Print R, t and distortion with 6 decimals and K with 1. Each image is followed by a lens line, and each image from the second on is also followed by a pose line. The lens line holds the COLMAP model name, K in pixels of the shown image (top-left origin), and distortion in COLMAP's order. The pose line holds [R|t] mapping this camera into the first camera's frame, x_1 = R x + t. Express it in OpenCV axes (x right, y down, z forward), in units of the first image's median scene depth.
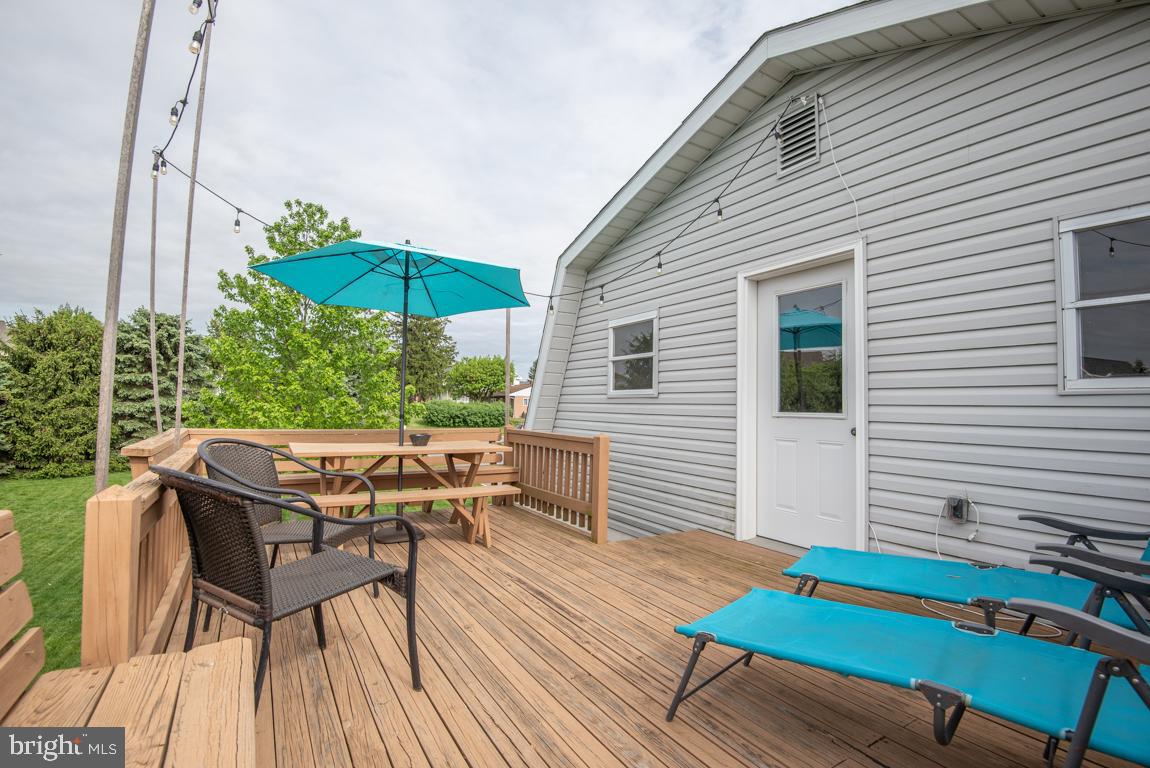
lens RADIAL K [[535.4, 0, 578.4], [0, 535.4, 390.2], [0, 0, 1]] dist [-0.026608, -0.007261]
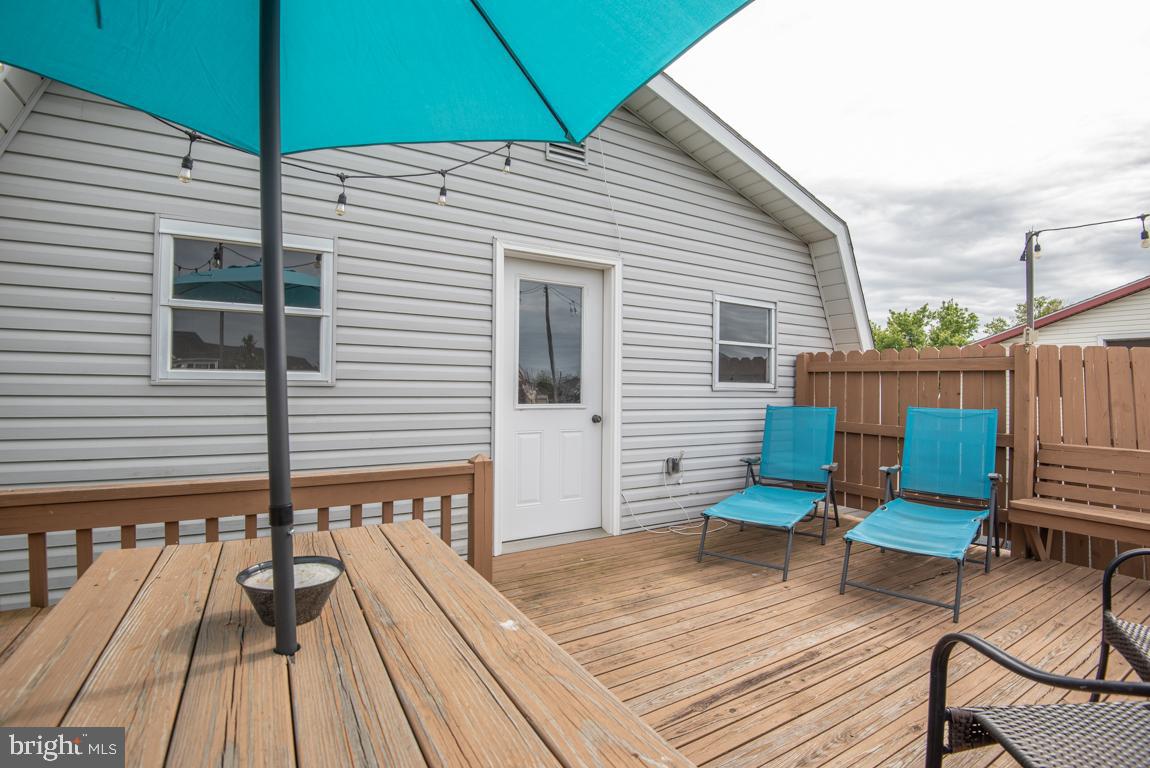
lens RADIAL K [[517.6, 0, 564.4], [0, 517.6, 388.9], [0, 0, 1]] dist [-0.021885, -0.000299]
pose [[0.008807, 0.005162, 0.999948, -0.619228], [-0.023698, 0.999707, -0.004952, 0.018530], [-0.999680, -0.023653, 0.008927, 1.065165]]
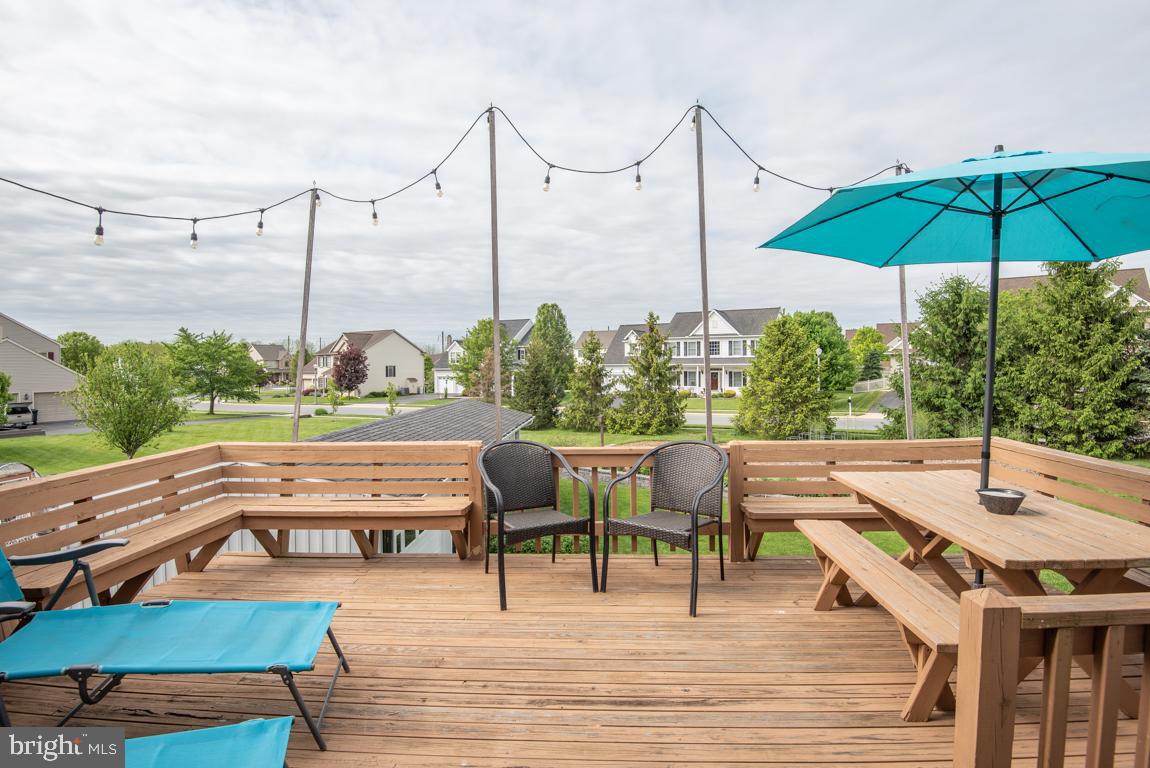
lens RADIAL K [[583.2, 0, 573.0], [0, 583.2, 380.5], [0, 0, 1]] dist [-0.027394, -0.000316]
pose [[-0.559929, 0.032710, -0.827895, 0.530997], [0.019745, 0.999463, 0.026134, -0.069818], [0.828305, -0.001713, -0.560274, 1.177988]]
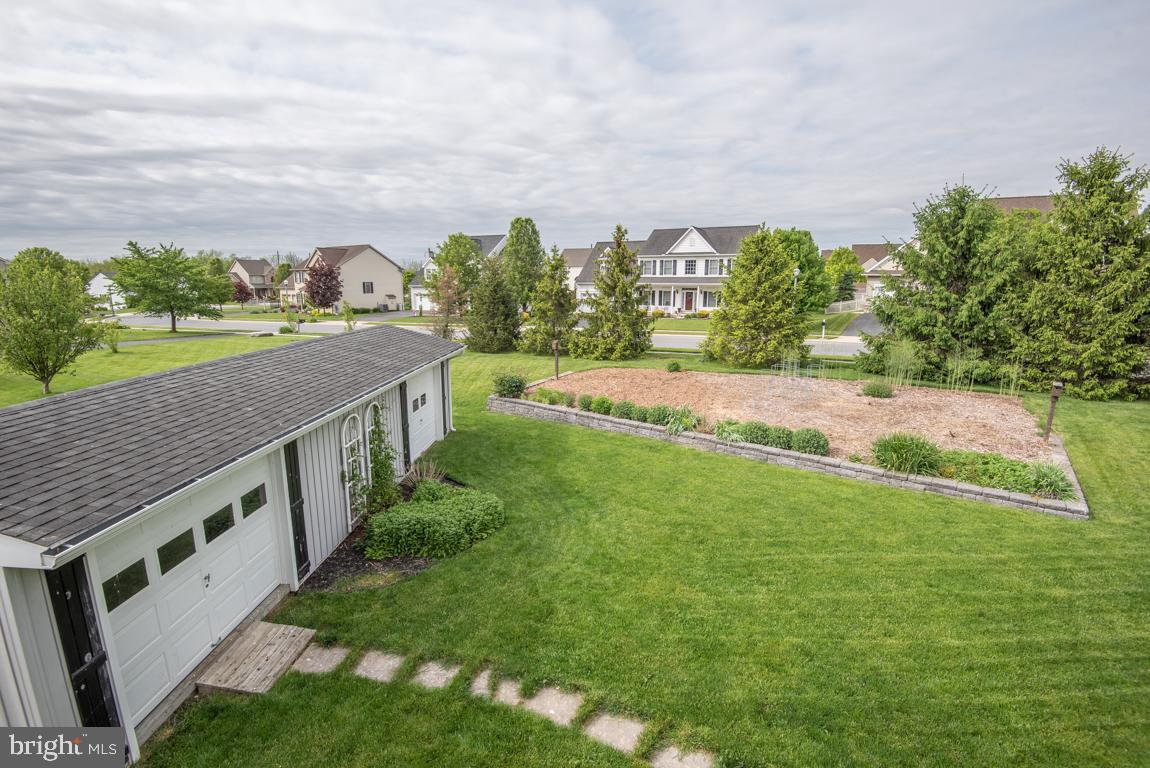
lens RADIAL K [[535.4, 0, 572.6], [0, 535.4, 385.9], [0, 0, 1]] dist [-0.026608, -0.007261]
pose [[-0.546016, 0.165445, -0.821276, 0.381928], [0.010596, 0.981592, 0.190696, -0.072362], [0.837708, 0.095421, -0.537718, 1.139645]]
